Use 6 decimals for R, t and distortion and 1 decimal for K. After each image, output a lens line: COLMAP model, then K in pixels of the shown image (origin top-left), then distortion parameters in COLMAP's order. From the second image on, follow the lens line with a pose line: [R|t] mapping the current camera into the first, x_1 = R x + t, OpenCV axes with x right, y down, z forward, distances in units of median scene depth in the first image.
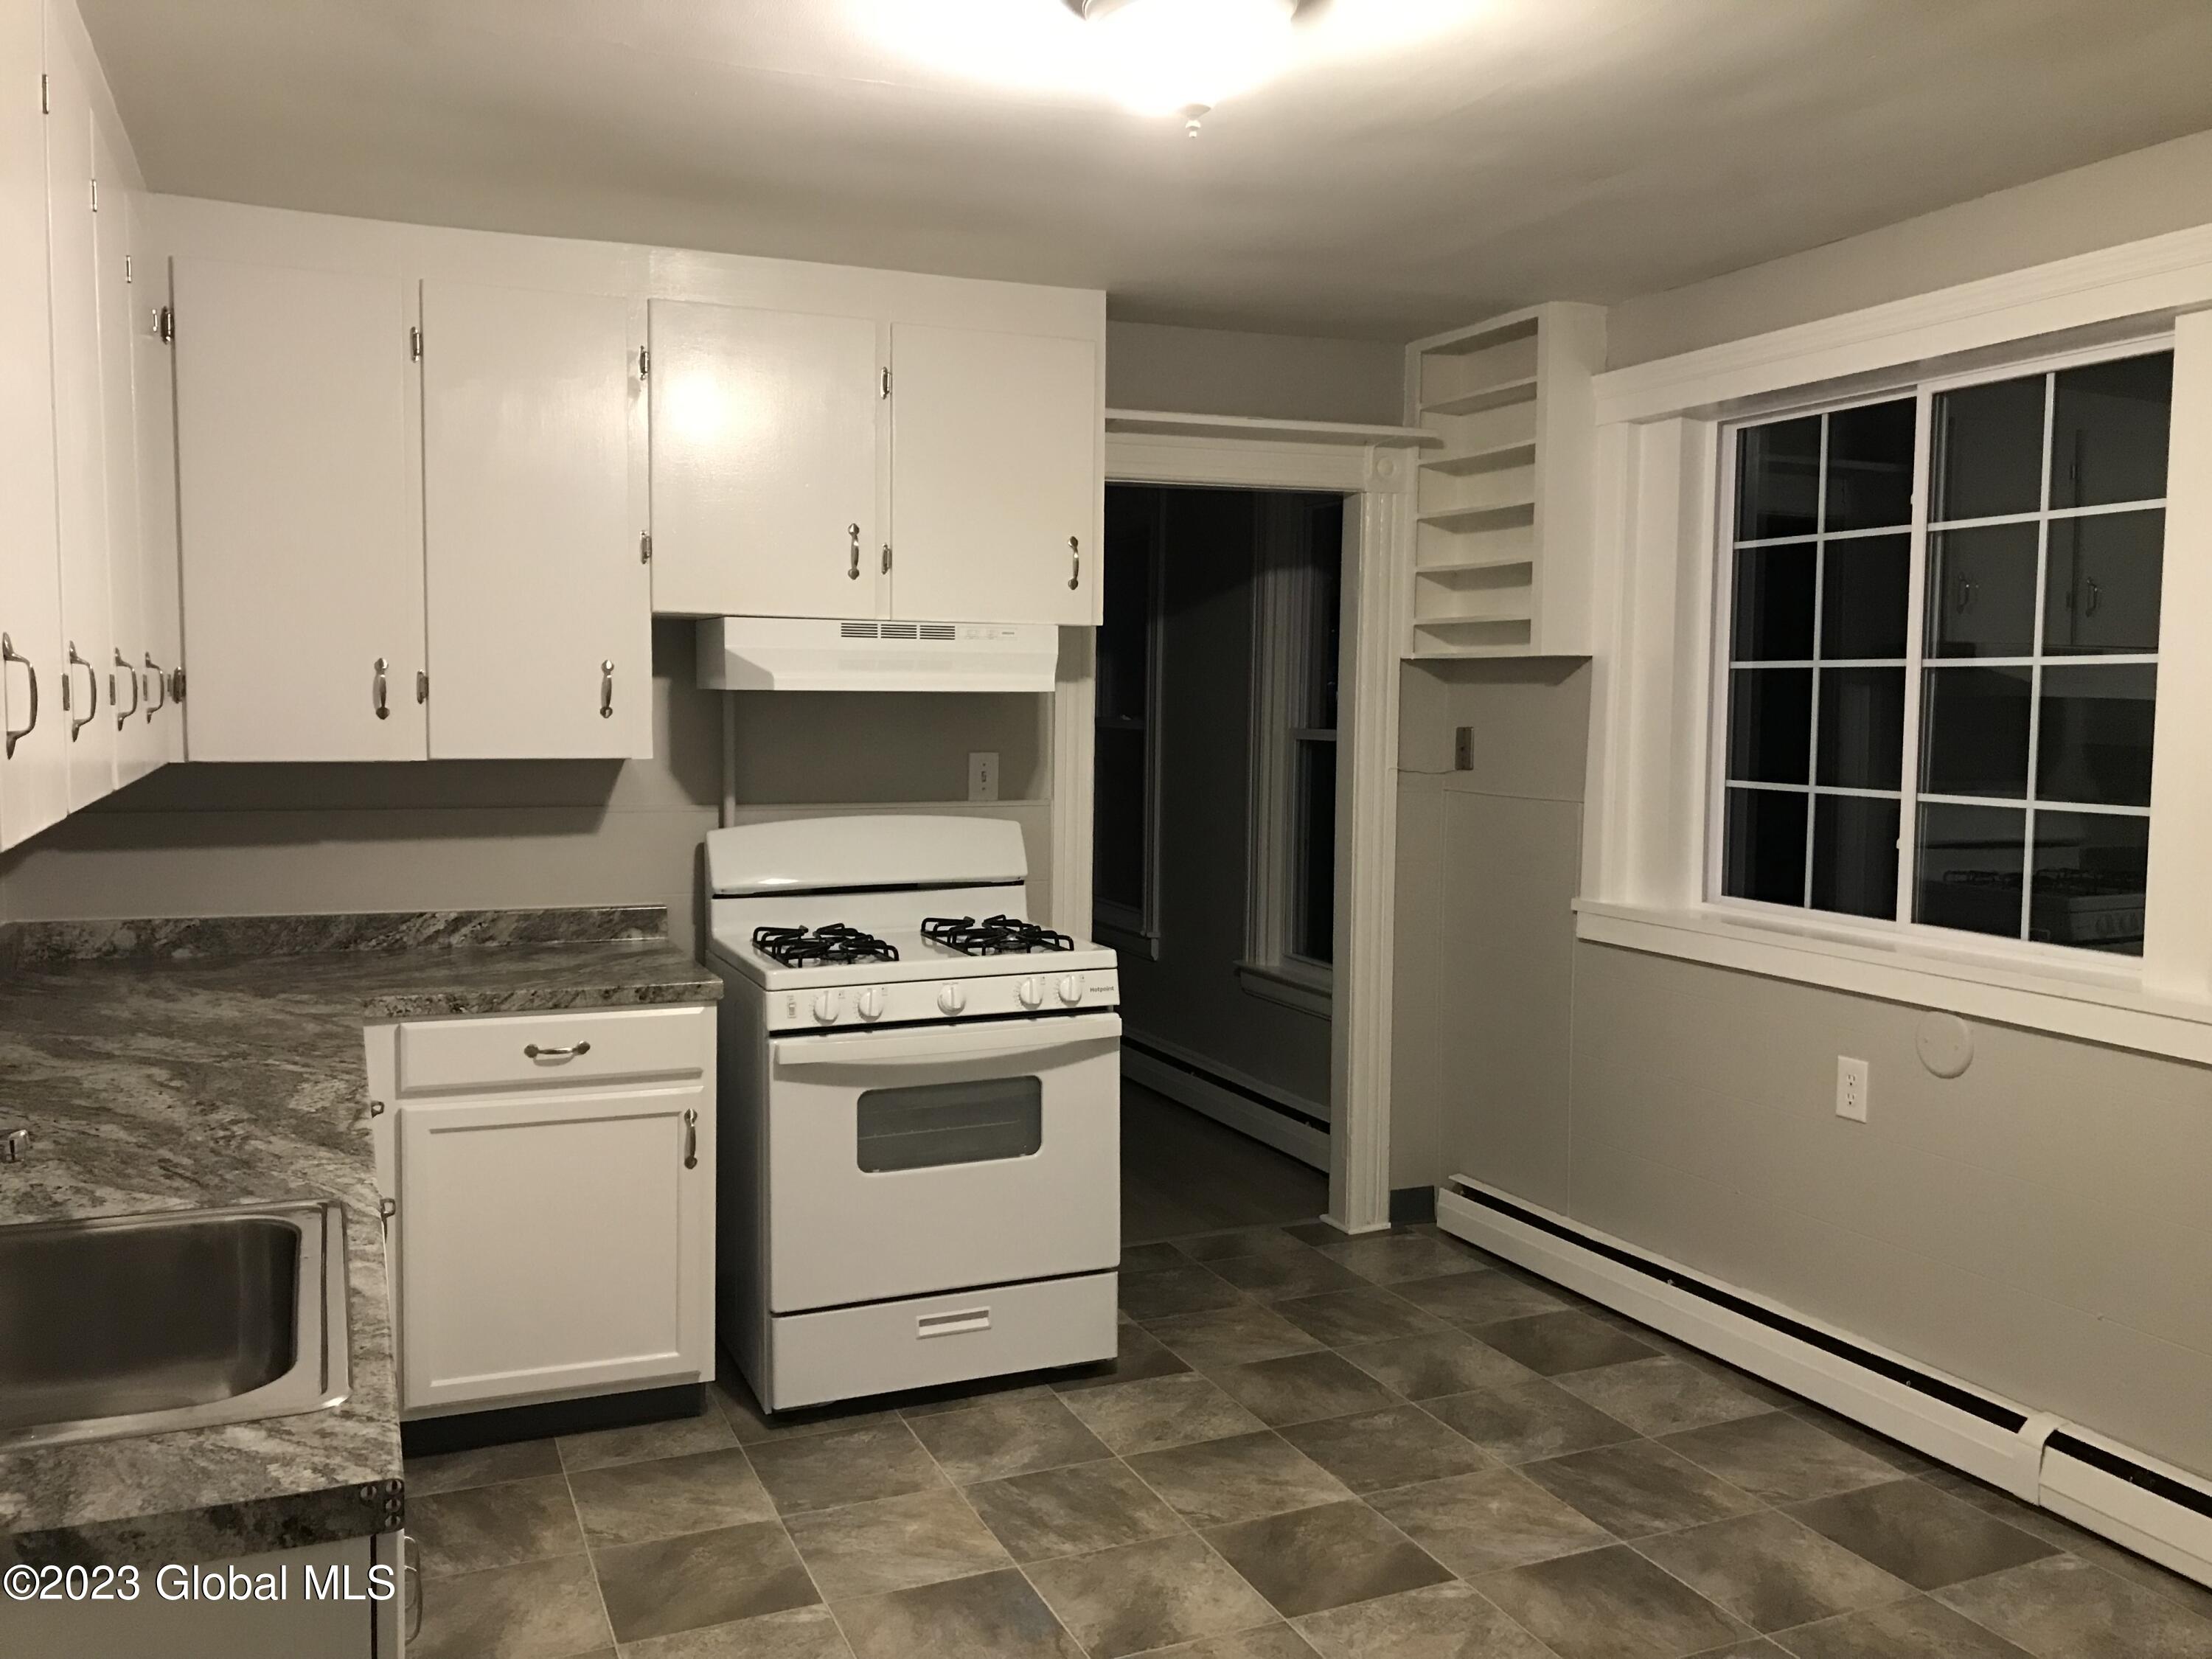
lens RADIAL K [[1804.7, 0, 1059.4], [0, 1804.7, 855.5], [0, 0, 1]] dist [0.043971, -0.070698]
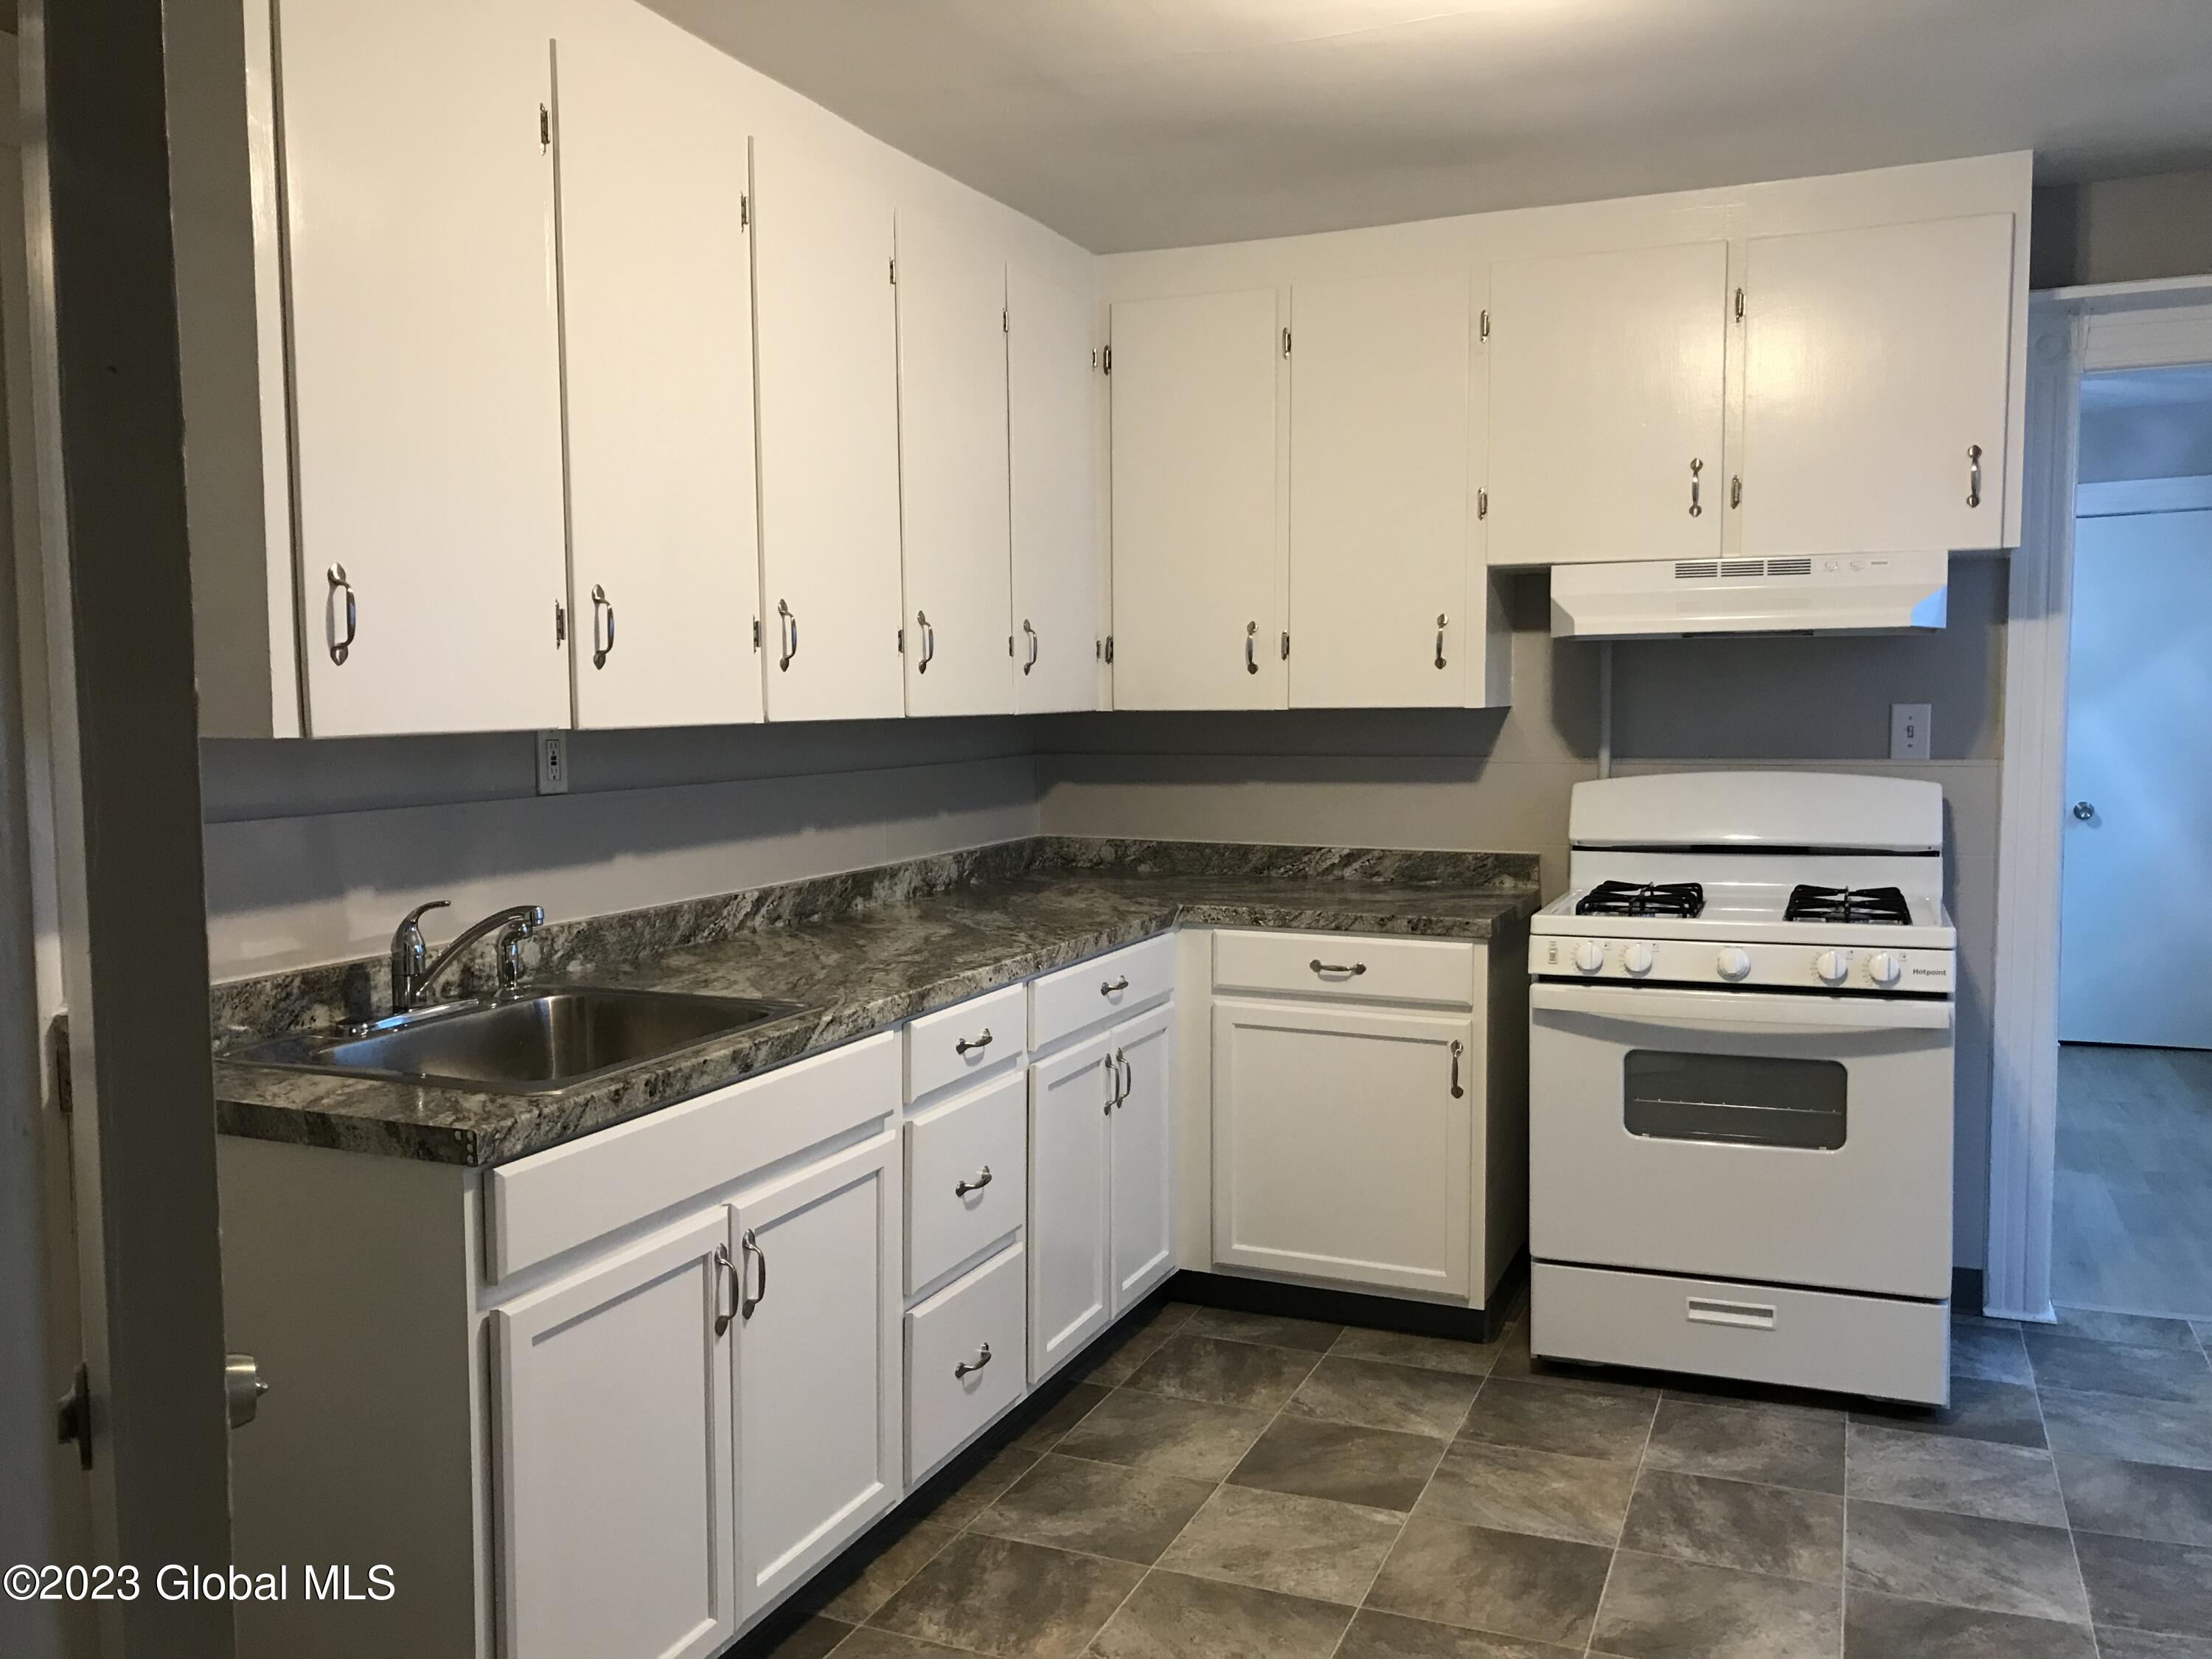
lens RADIAL K [[1804.7, 0, 1014.4], [0, 1804.7, 832.1], [0, 0, 1]] dist [0.043971, -0.070698]
pose [[0.687543, 0.043173, -0.724859, 0.360513], [-0.052097, 0.998591, 0.010062, 0.022684], [0.724272, 0.030845, 0.688824, 0.093128]]
